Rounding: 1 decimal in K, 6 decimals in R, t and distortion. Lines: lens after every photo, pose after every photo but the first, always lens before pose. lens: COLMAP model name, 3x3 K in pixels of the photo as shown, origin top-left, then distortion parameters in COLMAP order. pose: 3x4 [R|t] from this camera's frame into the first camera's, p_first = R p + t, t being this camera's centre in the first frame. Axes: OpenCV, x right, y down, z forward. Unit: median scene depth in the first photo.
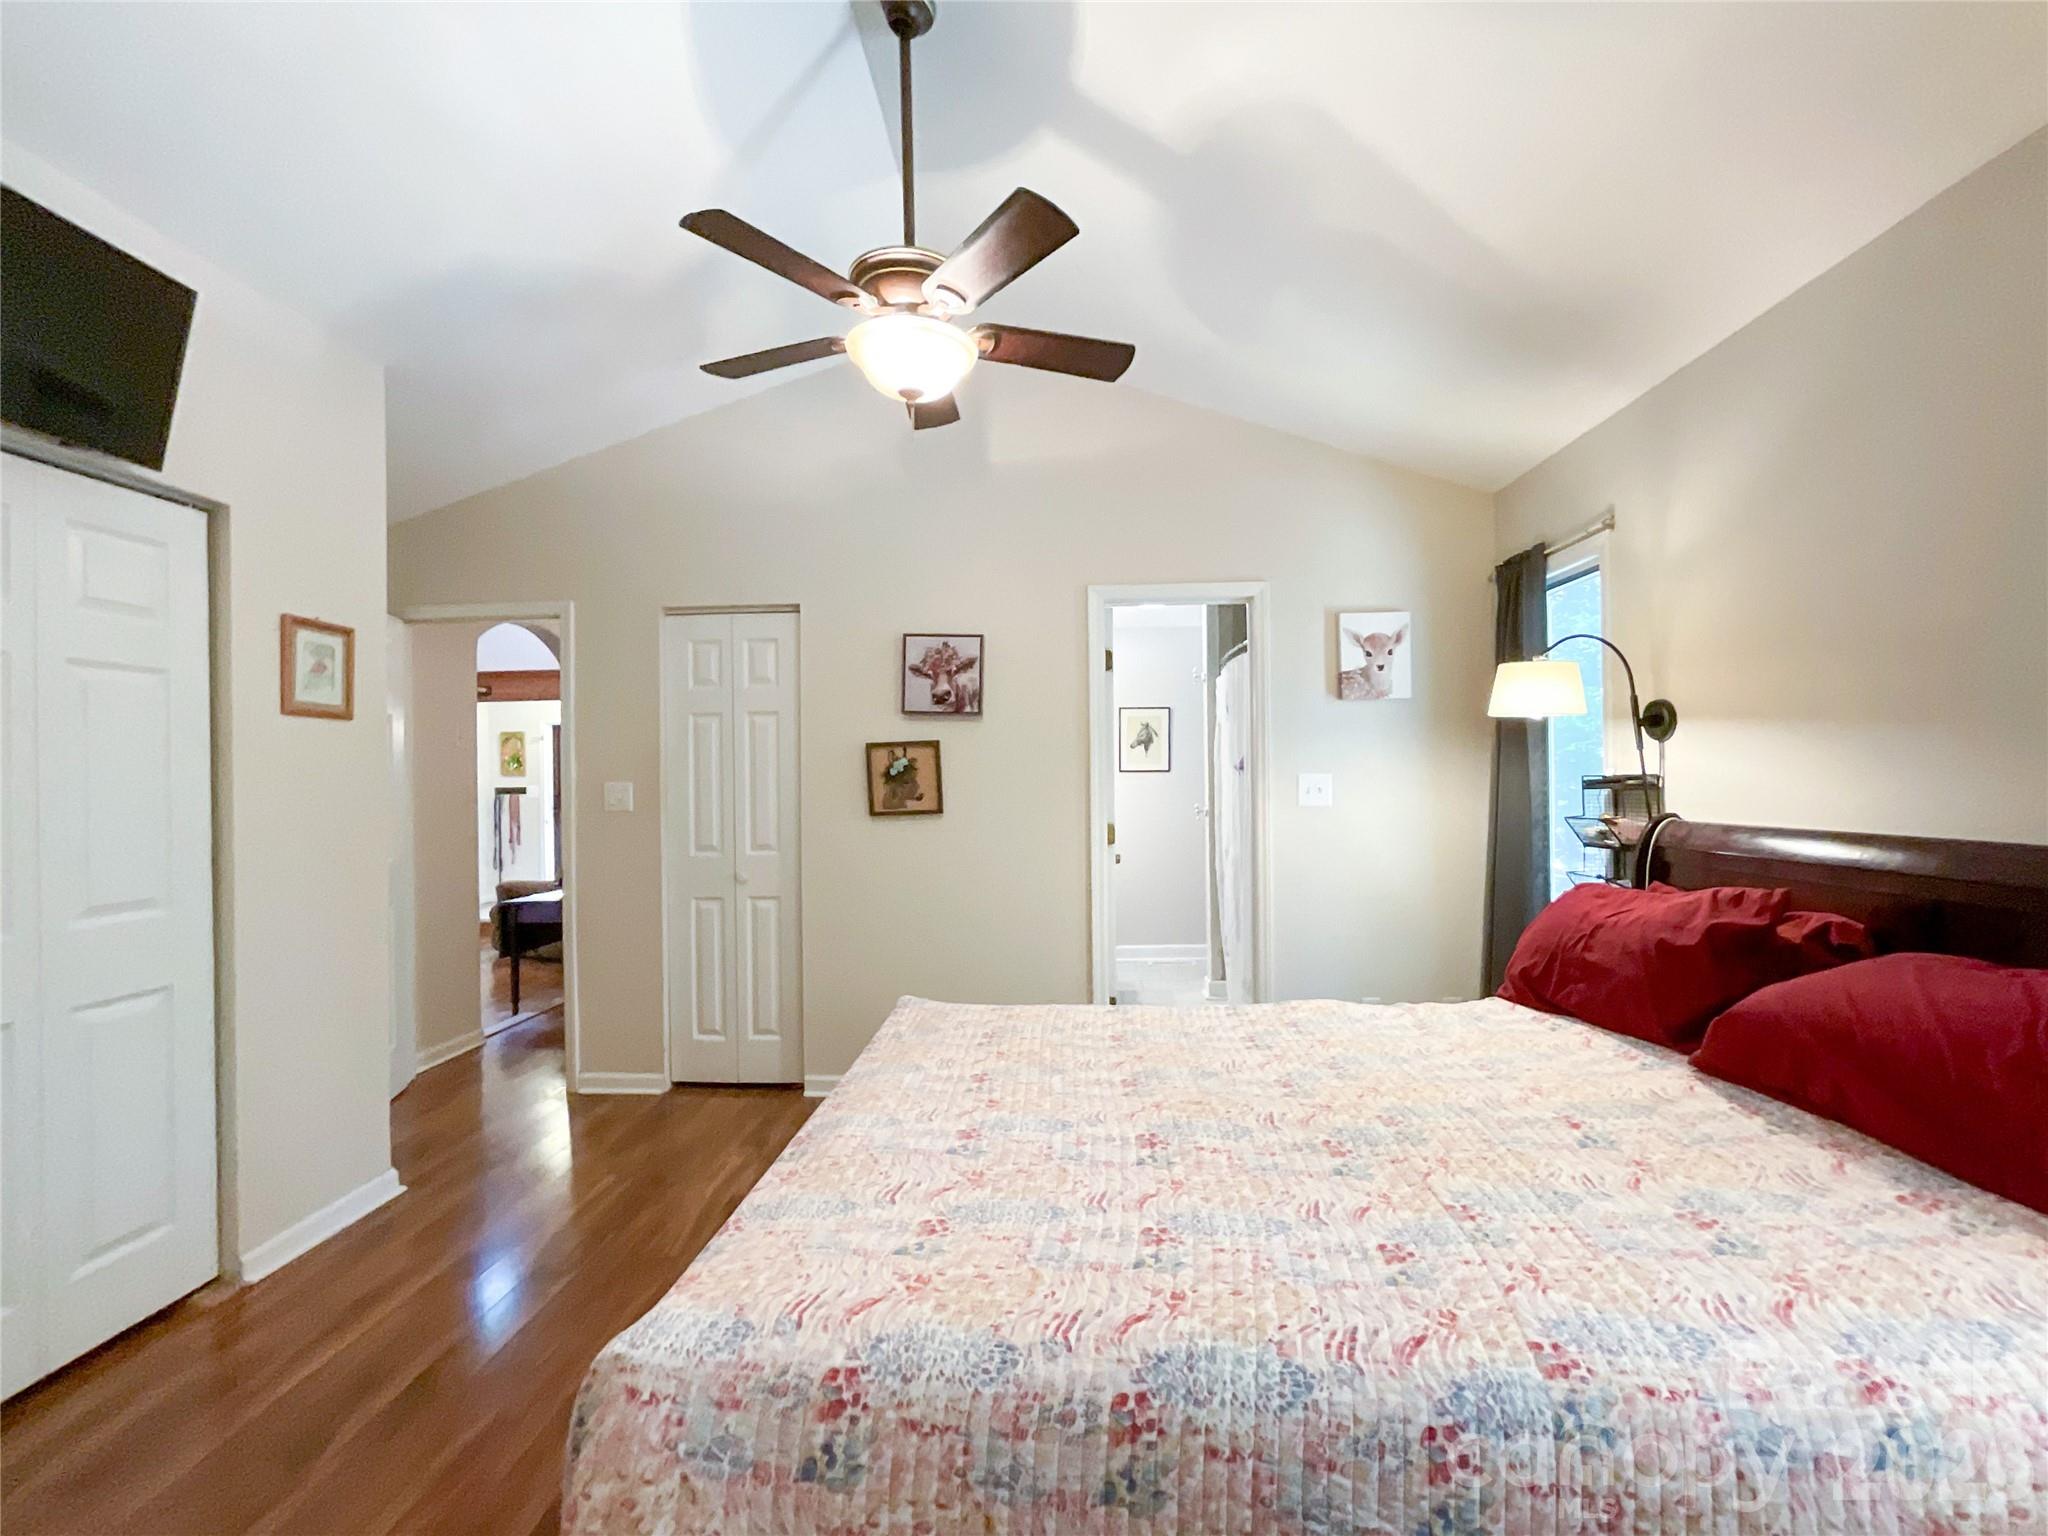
lens RADIAL K [[858.0, 0, 1023.6], [0, 858.0, 775.3], [0, 0, 1]] dist [-0.023934, 0.013325]
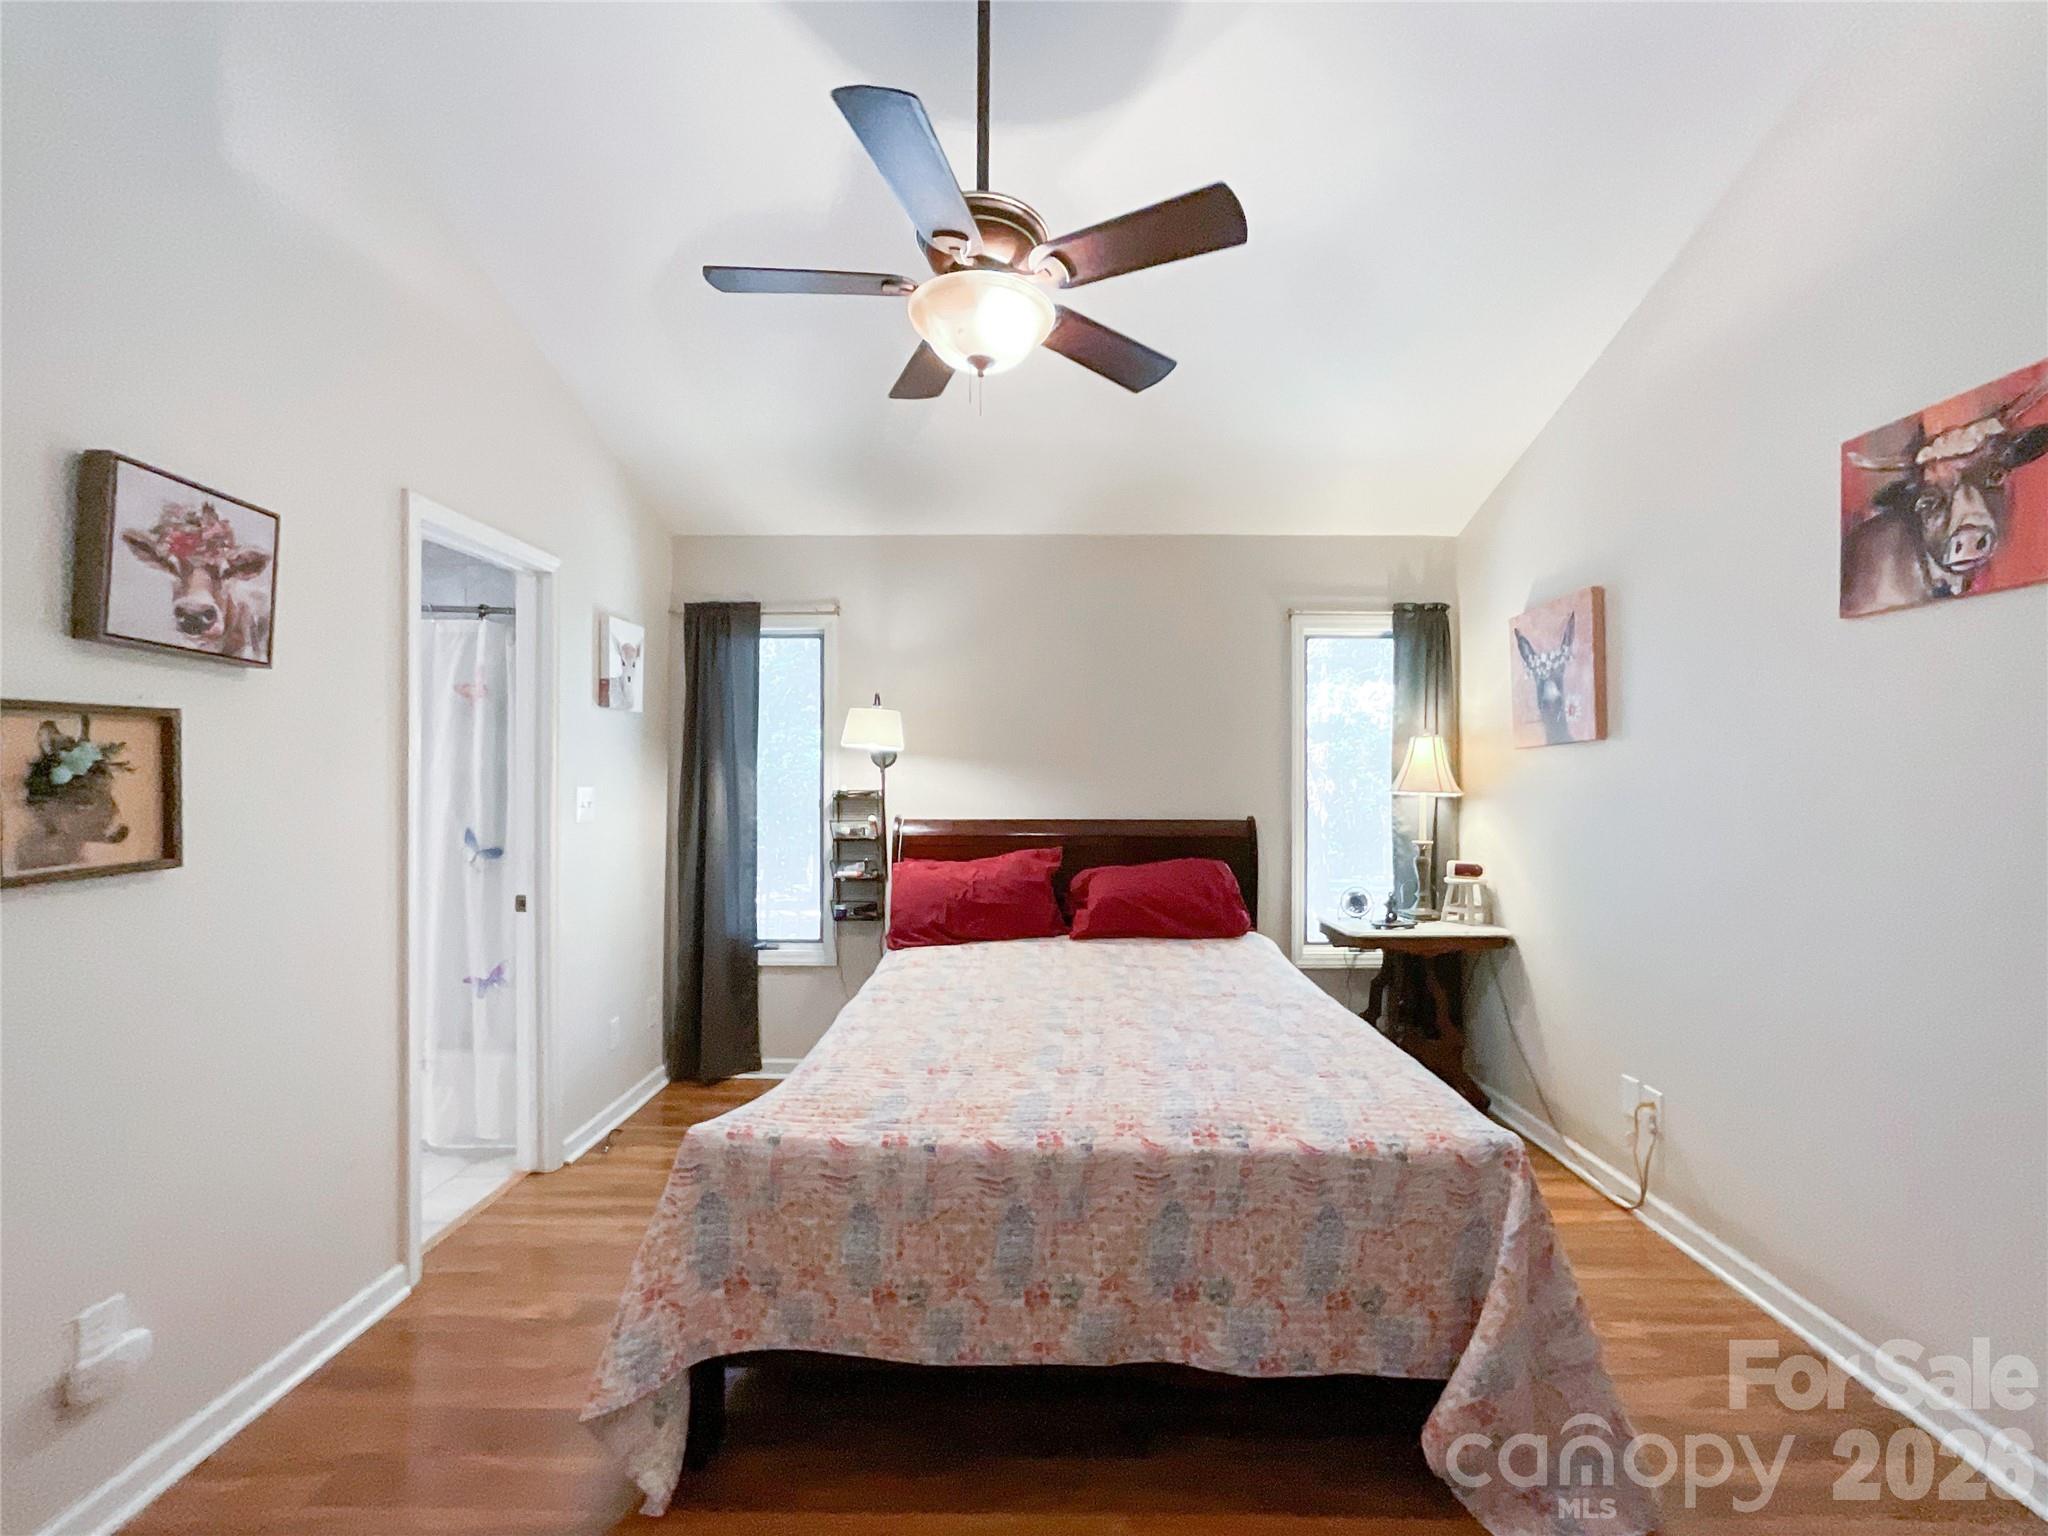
lens RADIAL K [[895.2, 0, 1036.6], [0, 895.2, 777.4], [0, 0, 1]] dist [-0.030251, 0.012751]
pose [[-0.082895, 0.012110, 0.996485, -0.880679], [-0.008439, 0.999882, -0.012854, -0.002058], [-0.996523, -0.009475, -0.082783, 0.830586]]
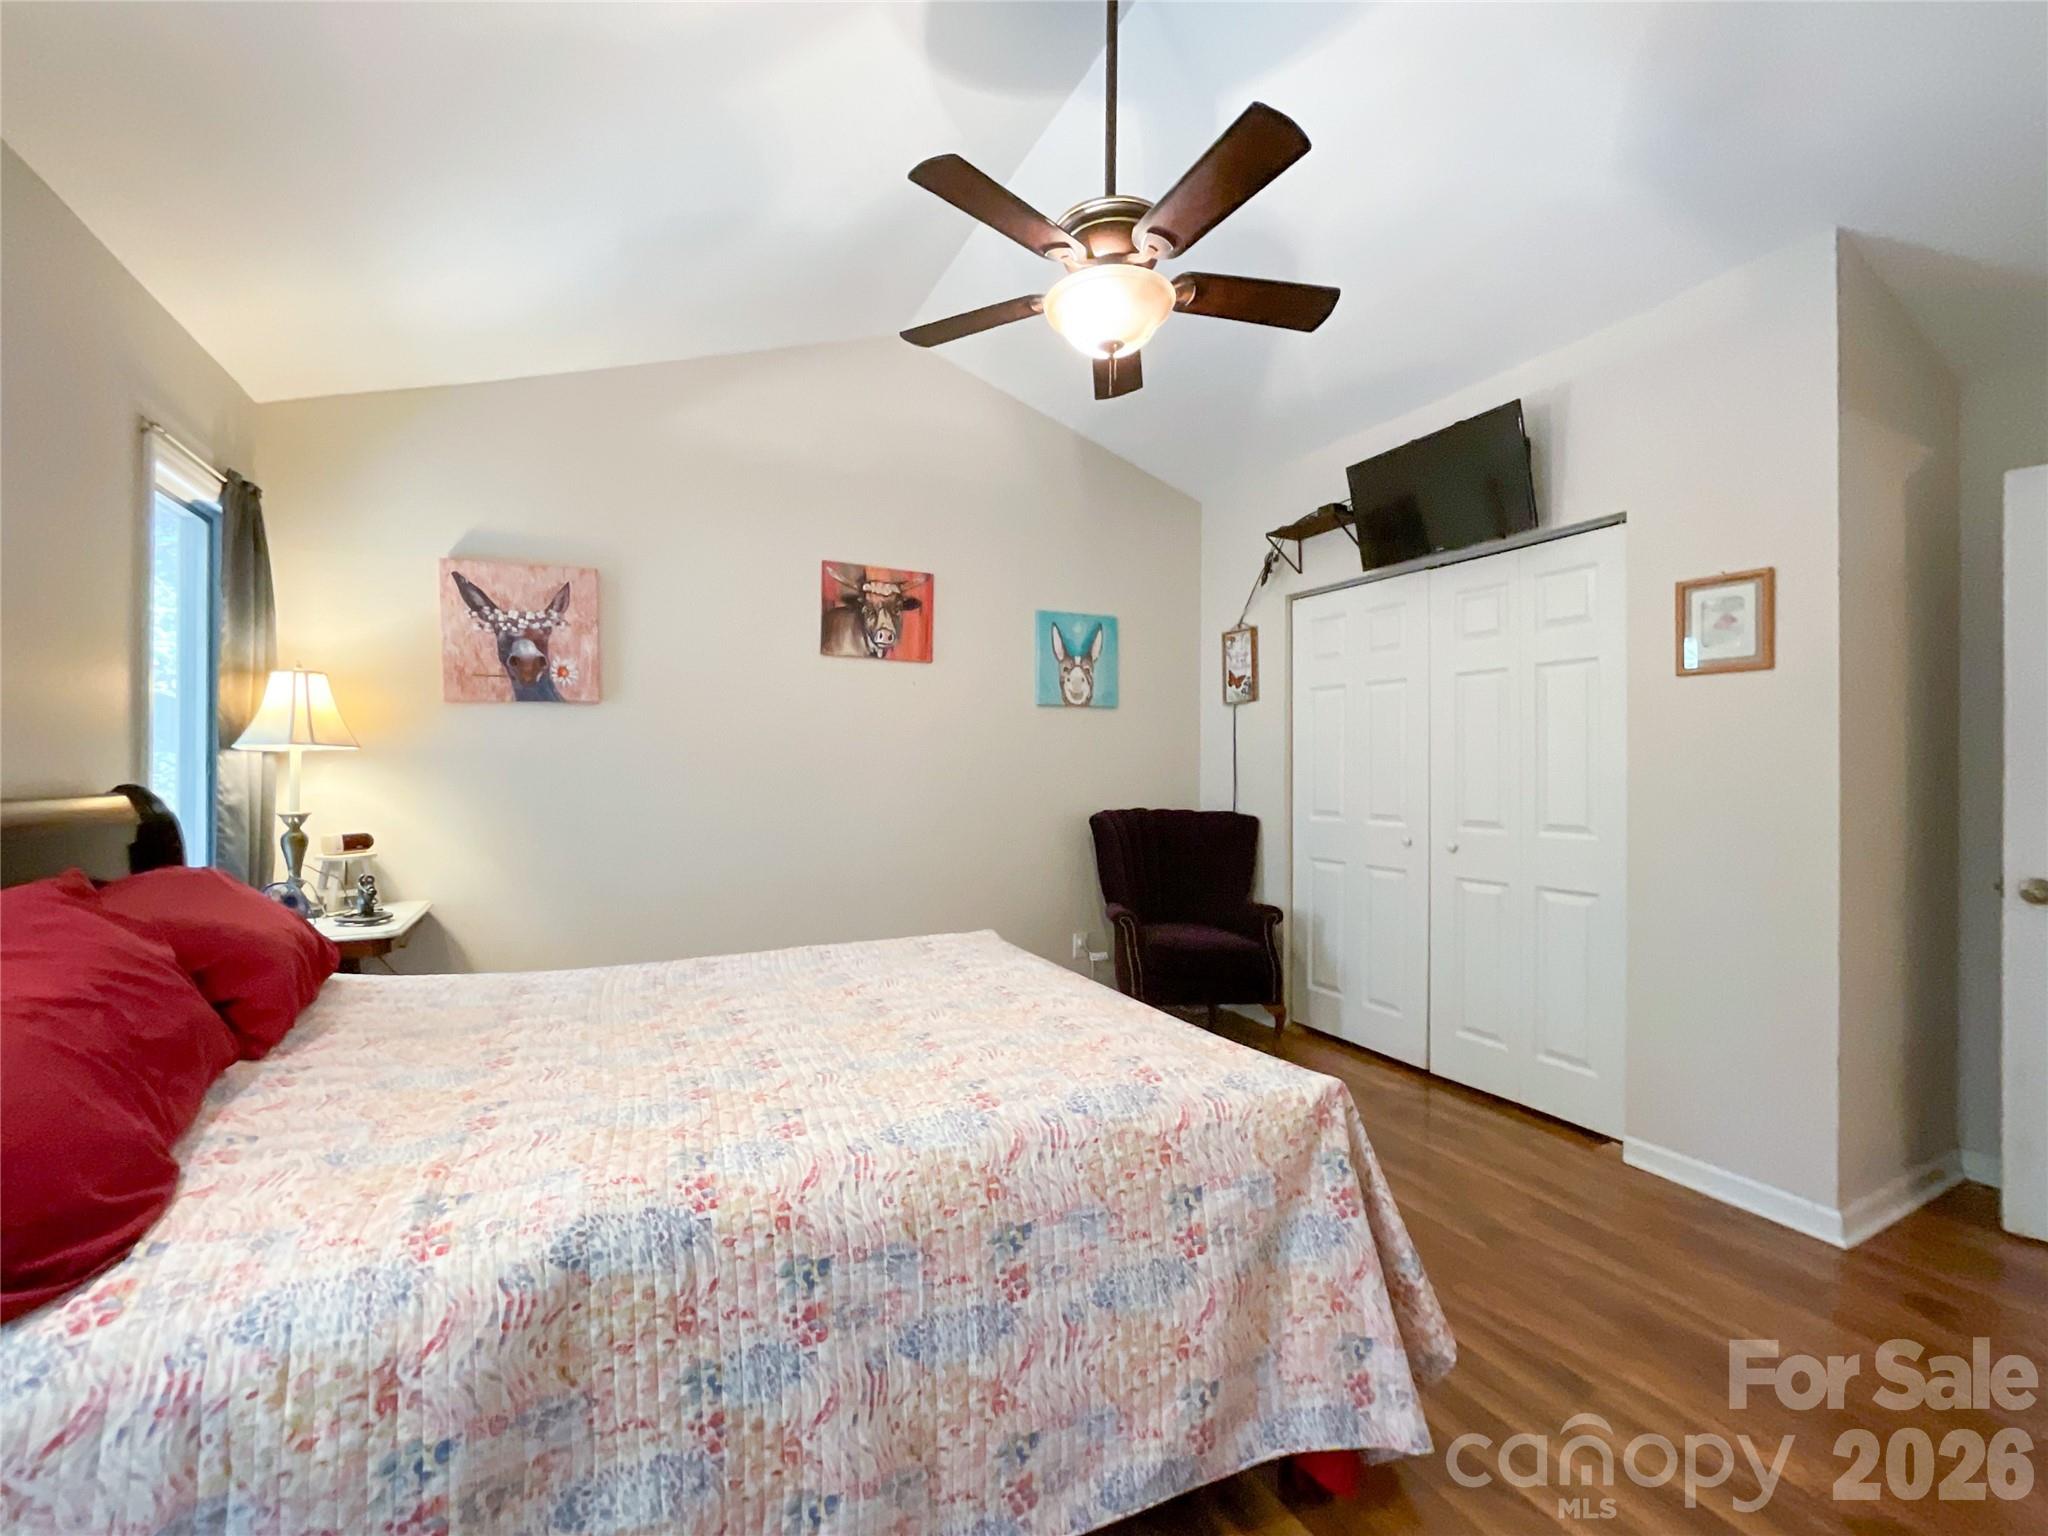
lens RADIAL K [[827.9, 0, 1022.8], [0, 827.9, 769.3], [0, 0, 1]] dist [-0.002236, -0.000327]
pose [[-0.851120, 0.007631, -0.524915, 0.390812], [0.009205, 0.999958, -0.000388, 0.038849], [0.524890, -0.005162, -0.851154, 1.449987]]
